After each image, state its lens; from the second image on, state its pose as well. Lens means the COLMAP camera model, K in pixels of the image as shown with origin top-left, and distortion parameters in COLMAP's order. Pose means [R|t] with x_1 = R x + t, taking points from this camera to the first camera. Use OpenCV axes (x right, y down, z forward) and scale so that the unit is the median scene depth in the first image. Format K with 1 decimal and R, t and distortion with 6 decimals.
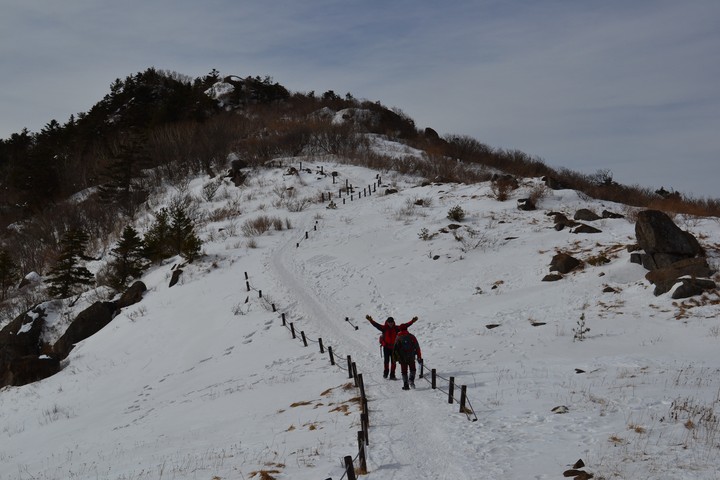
lens RADIAL K [[973.3, 0, 360.0], [0, 973.3, 240.0], [0, 0, 1]] dist [-0.023085, -0.031689]
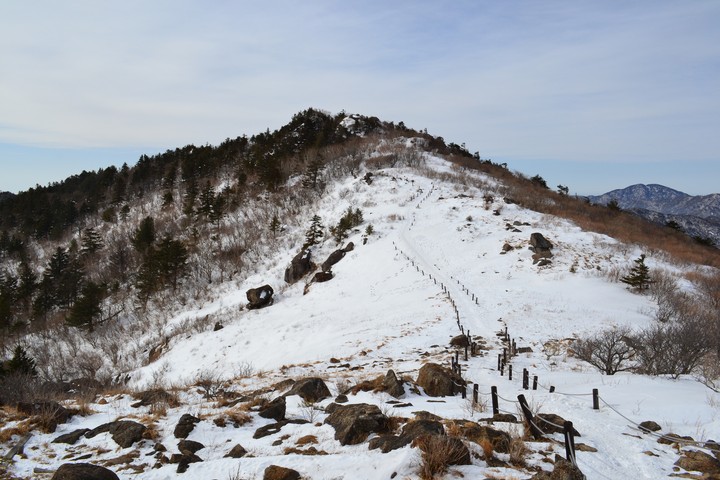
lens RADIAL K [[573.5, 0, 360.0], [0, 573.5, 240.0], [0, 0, 1]] dist [-0.075450, 0.004658]
pose [[0.997571, 0.012702, -0.068493, -0.078052], [-0.004129, 0.992289, 0.123878, -0.135452], [0.069538, -0.123294, 0.989931, -0.489424]]
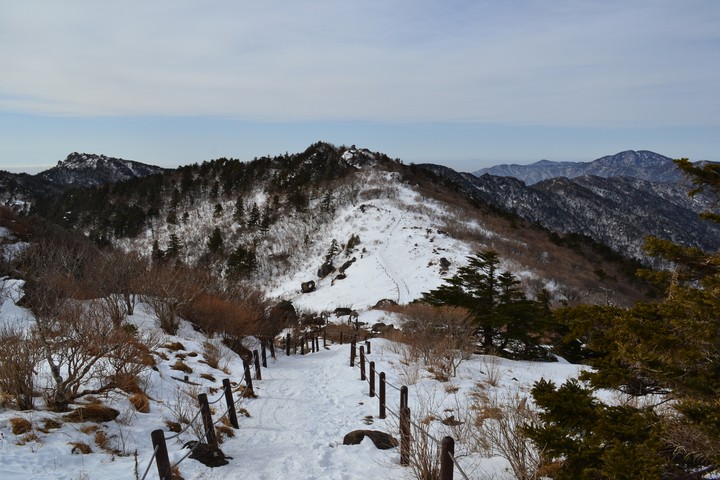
lens RADIAL K [[573.5, 0, 360.0], [0, 573.5, 240.0], [0, 0, 1]] dist [-0.075450, 0.004658]
pose [[0.998523, 0.009801, -0.053441, -0.029981], [0.000038, 0.983470, 0.181070, -0.501914], [0.054332, -0.180805, 0.982017, -1.659857]]
